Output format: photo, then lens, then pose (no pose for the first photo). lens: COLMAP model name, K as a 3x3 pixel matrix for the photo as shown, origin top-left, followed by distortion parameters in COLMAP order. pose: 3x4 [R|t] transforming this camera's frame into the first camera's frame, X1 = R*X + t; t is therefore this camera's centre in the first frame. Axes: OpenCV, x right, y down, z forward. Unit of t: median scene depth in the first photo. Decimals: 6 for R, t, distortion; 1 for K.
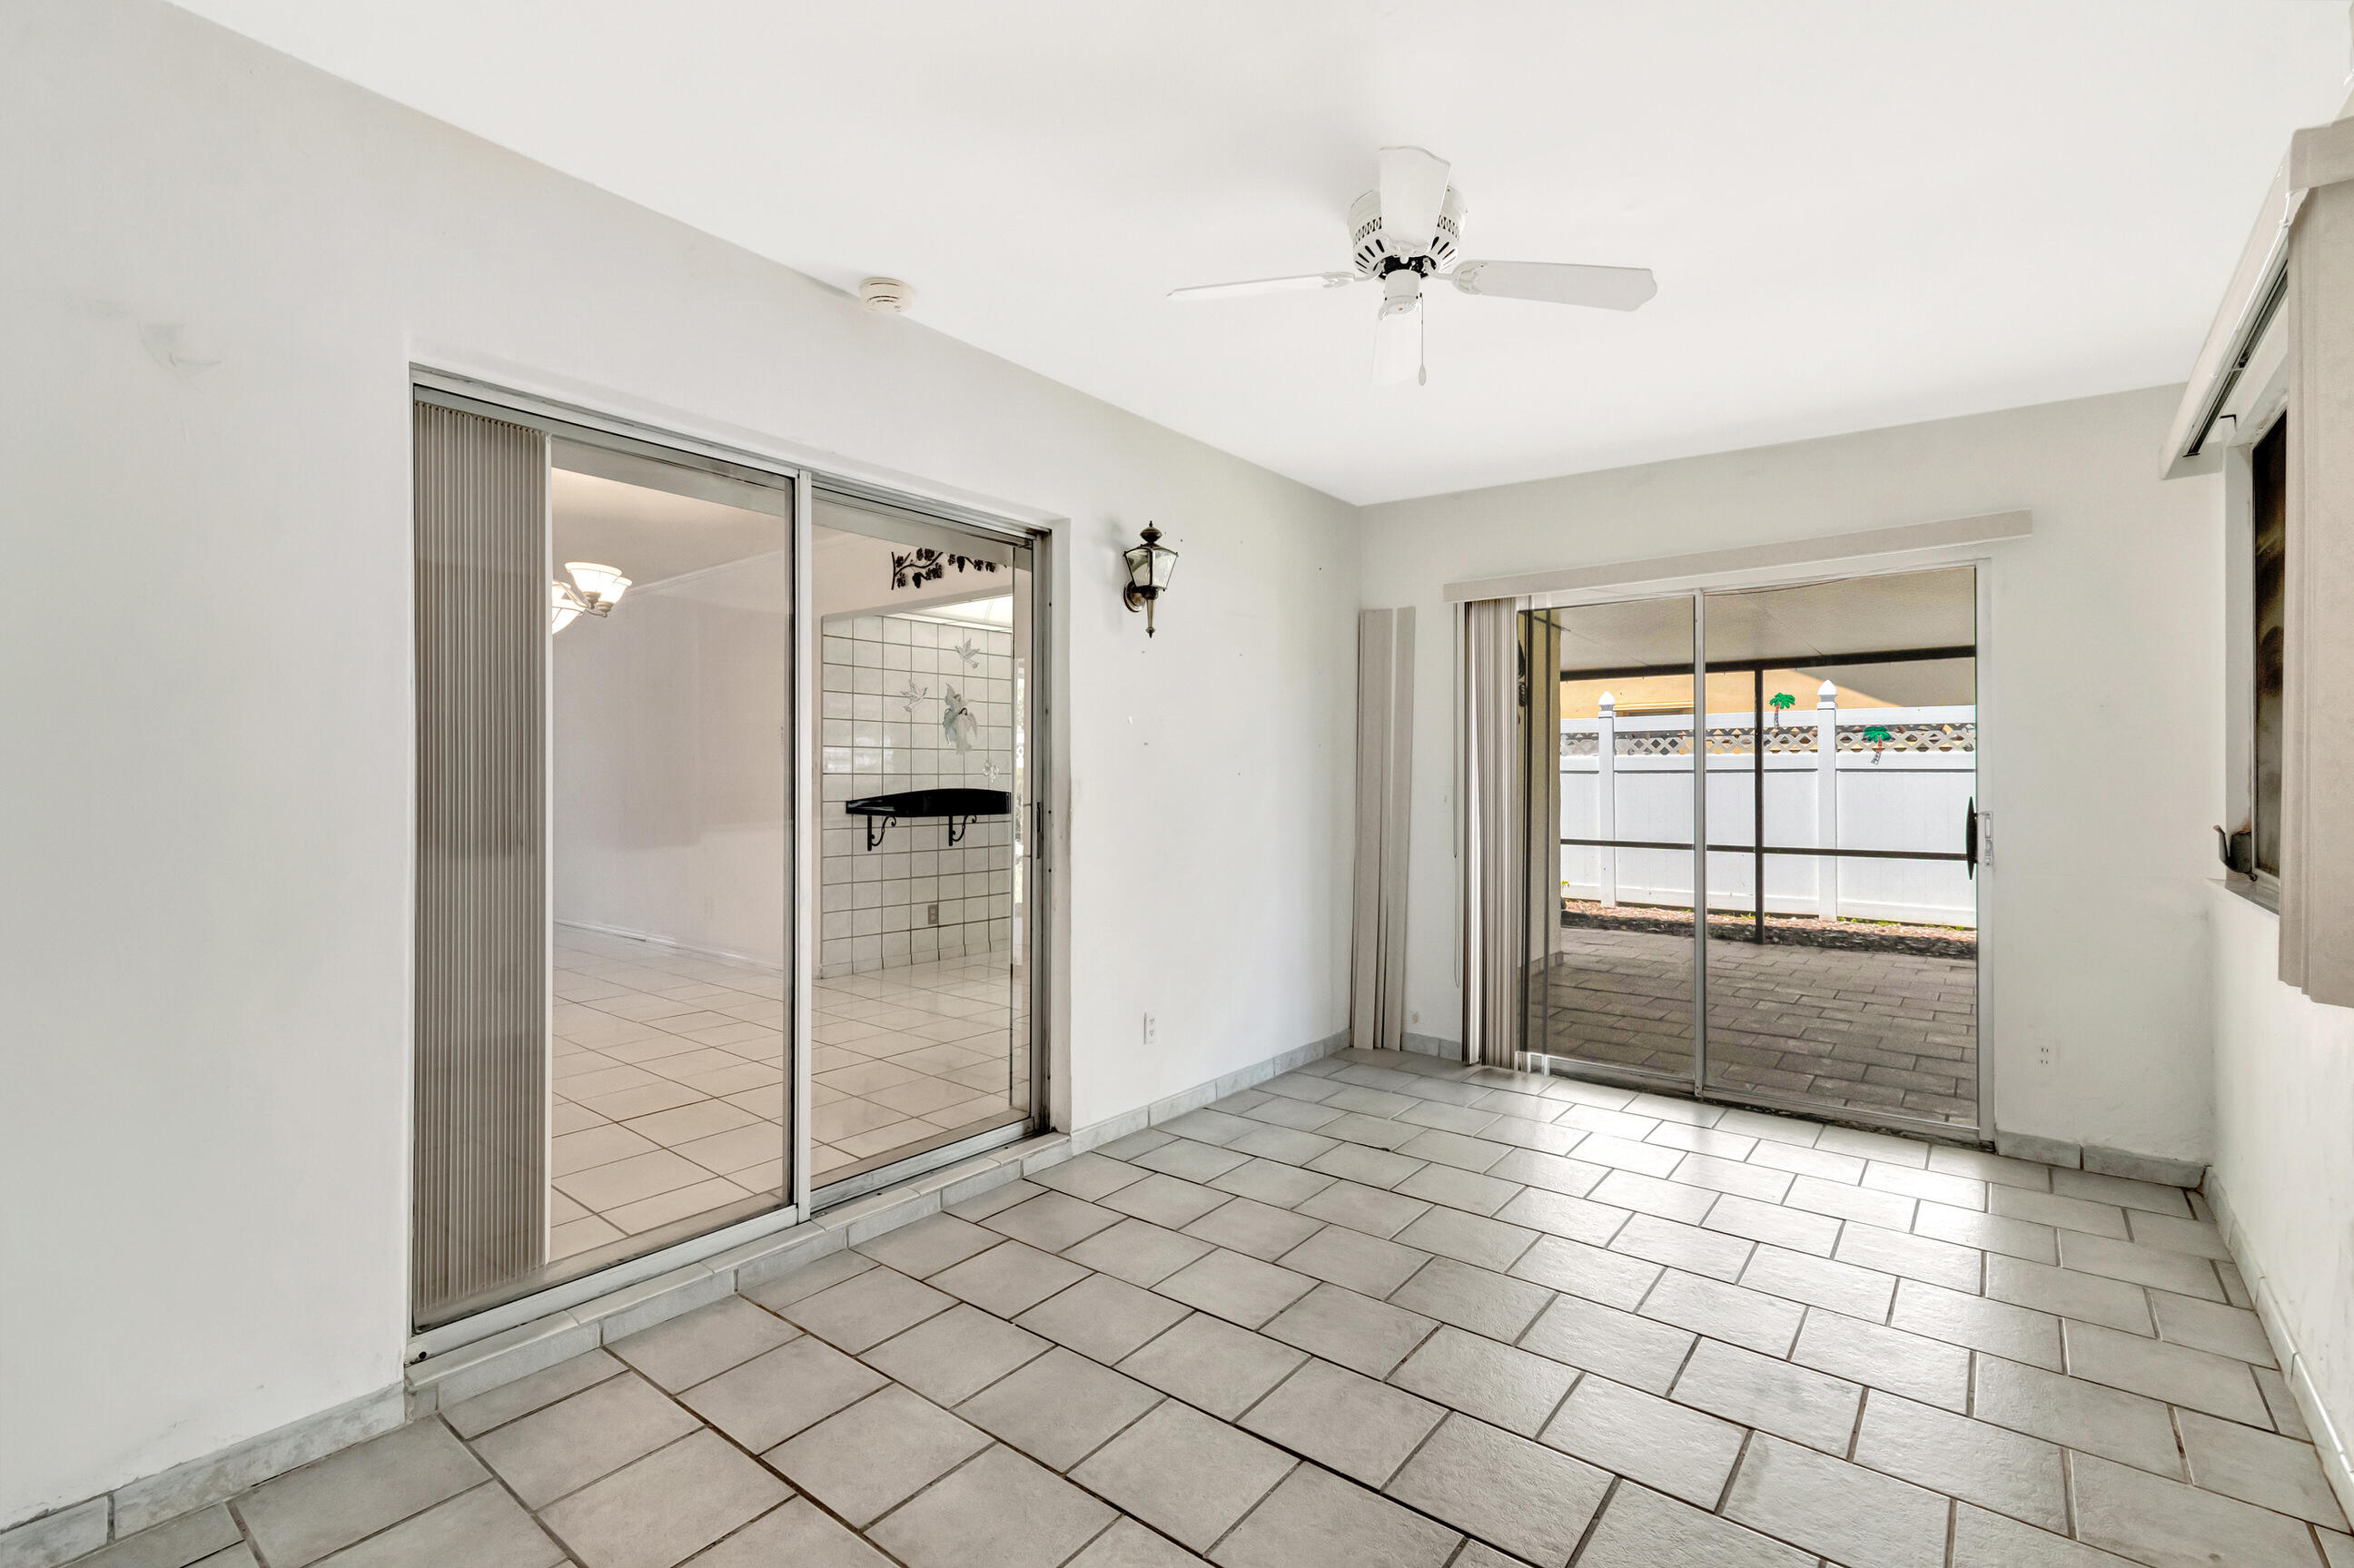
lens RADIAL K [[1048.4, 0, 1166.4], [0, 1048.4, 781.3], [0, 0, 1]] dist [0.008900, -0.004969]
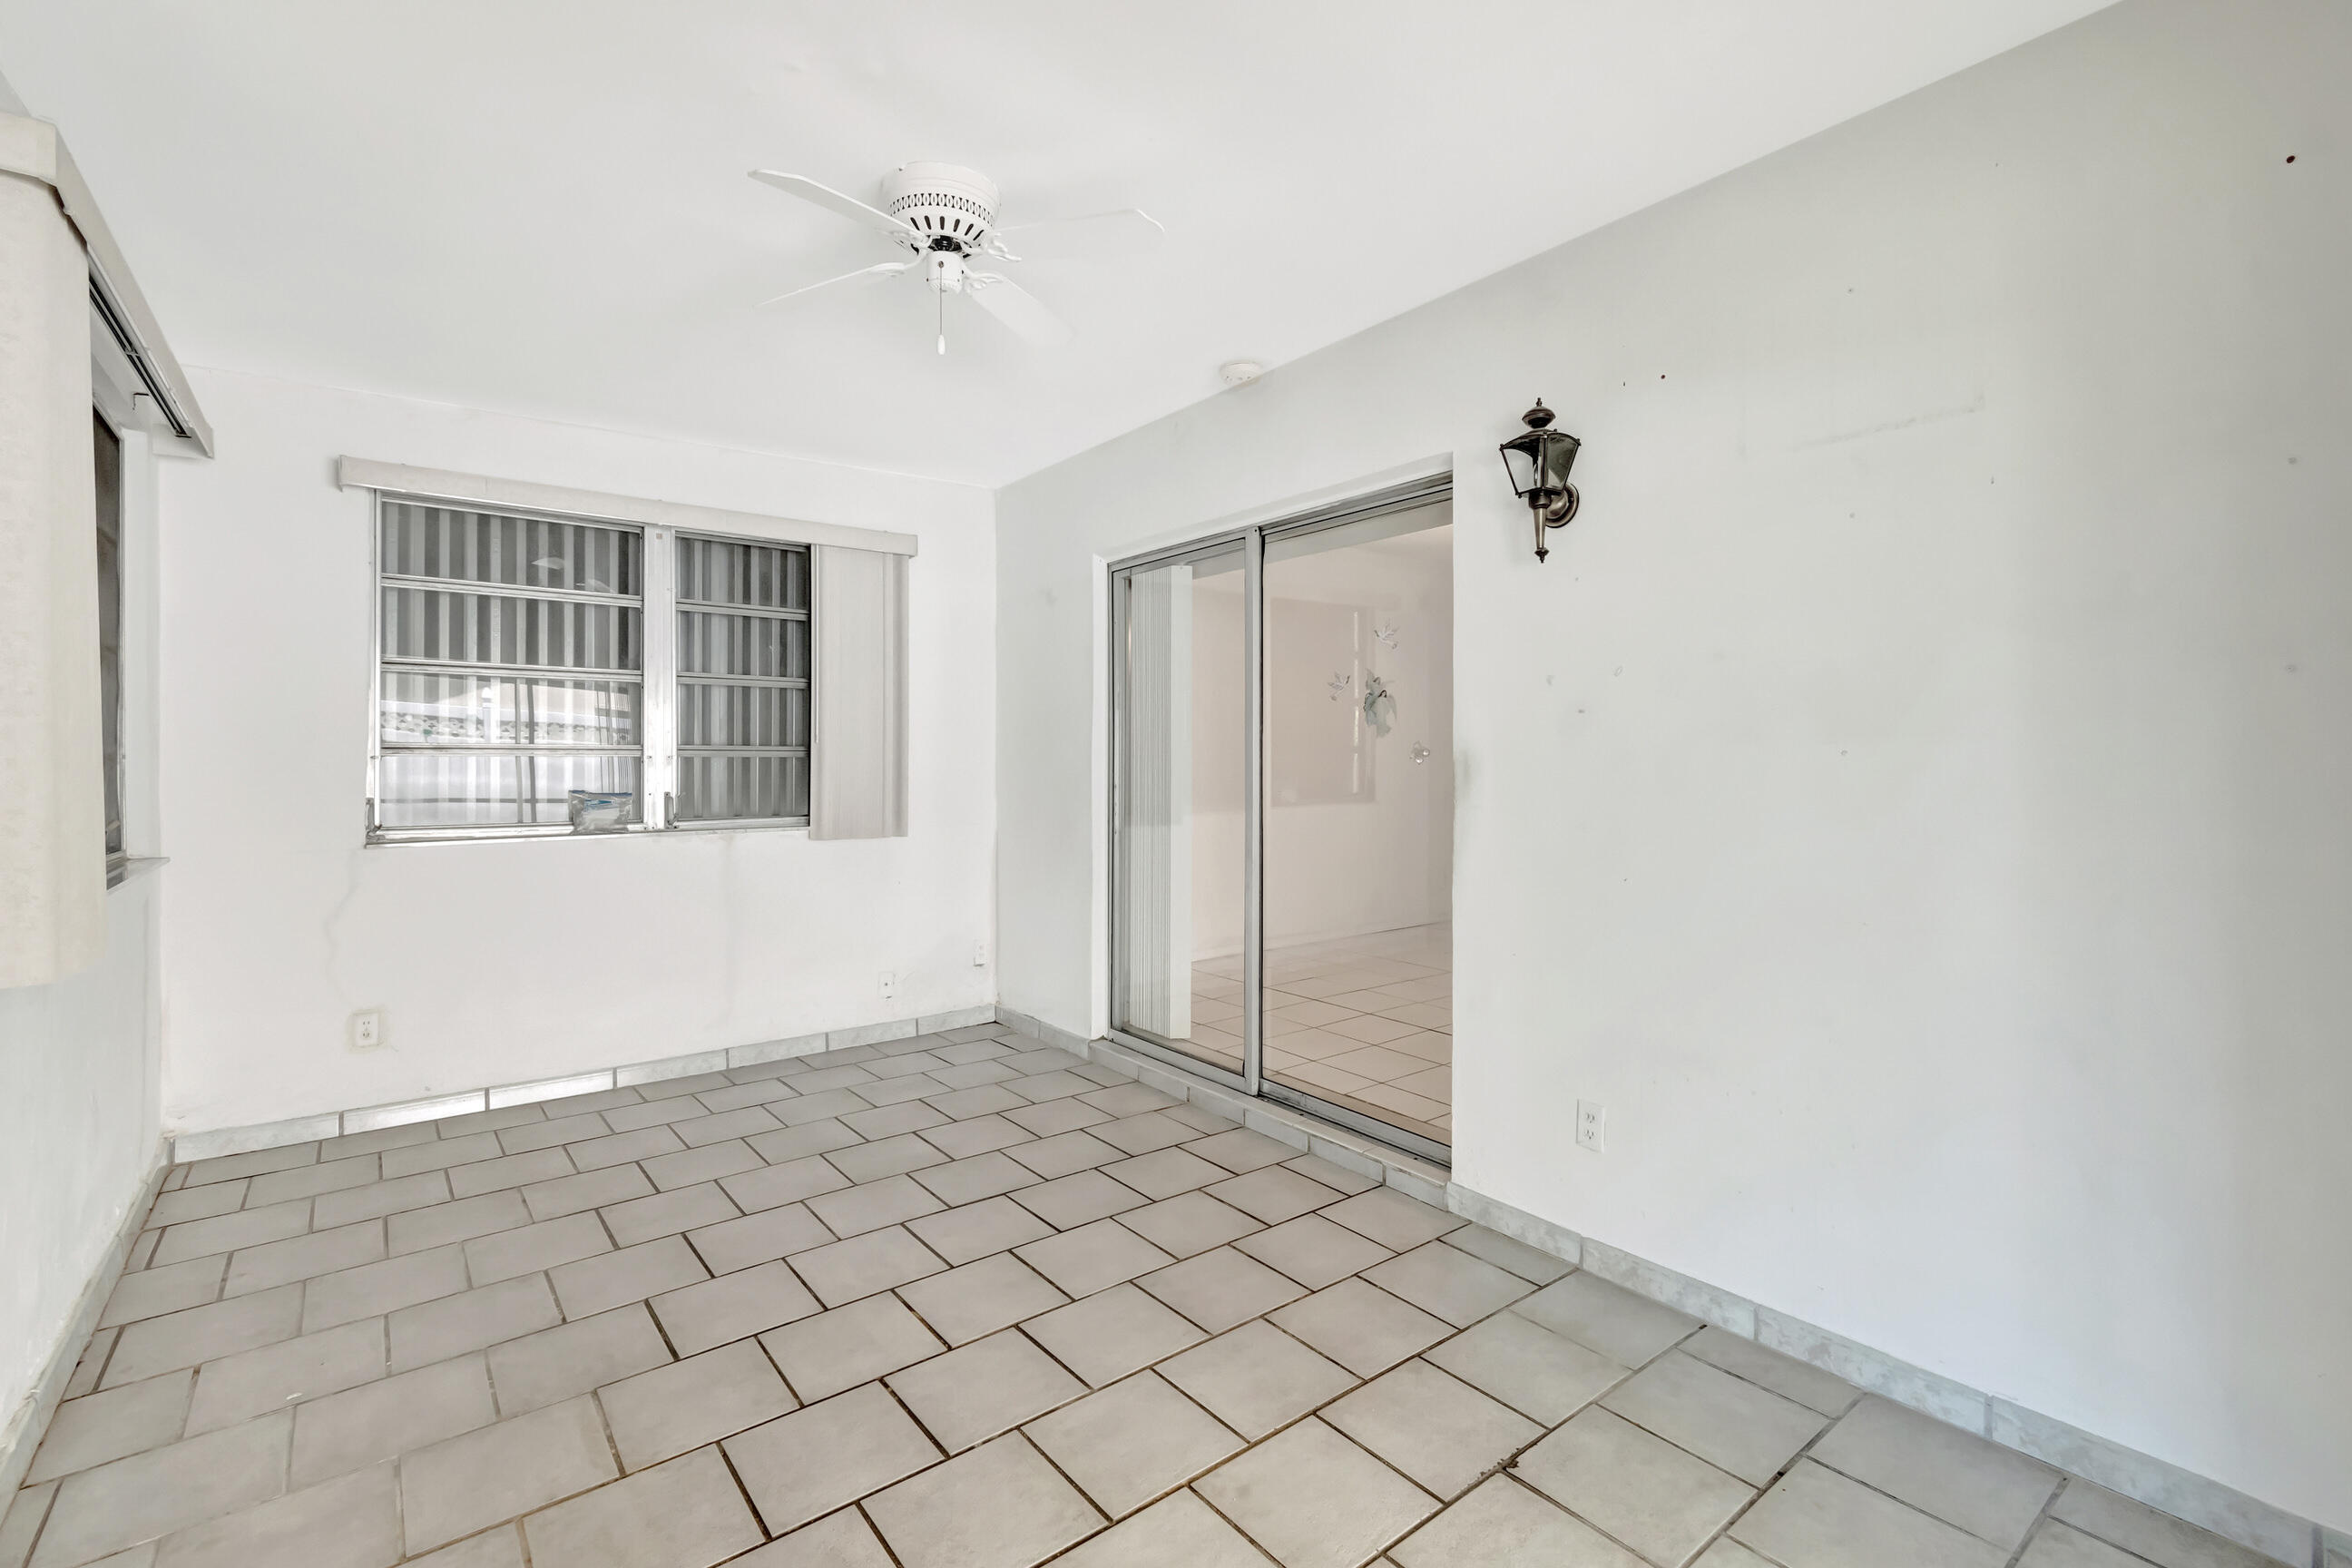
lens RADIAL K [[1047.6, 0, 1161.4], [0, 1047.6, 764.9], [0, 0, 1]] dist [0.008900, -0.004969]
pose [[-0.243556, 0.005437, -0.969872, 0.828706], [-0.001562, 0.999981, 0.005998, -0.004537], [0.969886, 0.002976, -0.243543, 1.040883]]
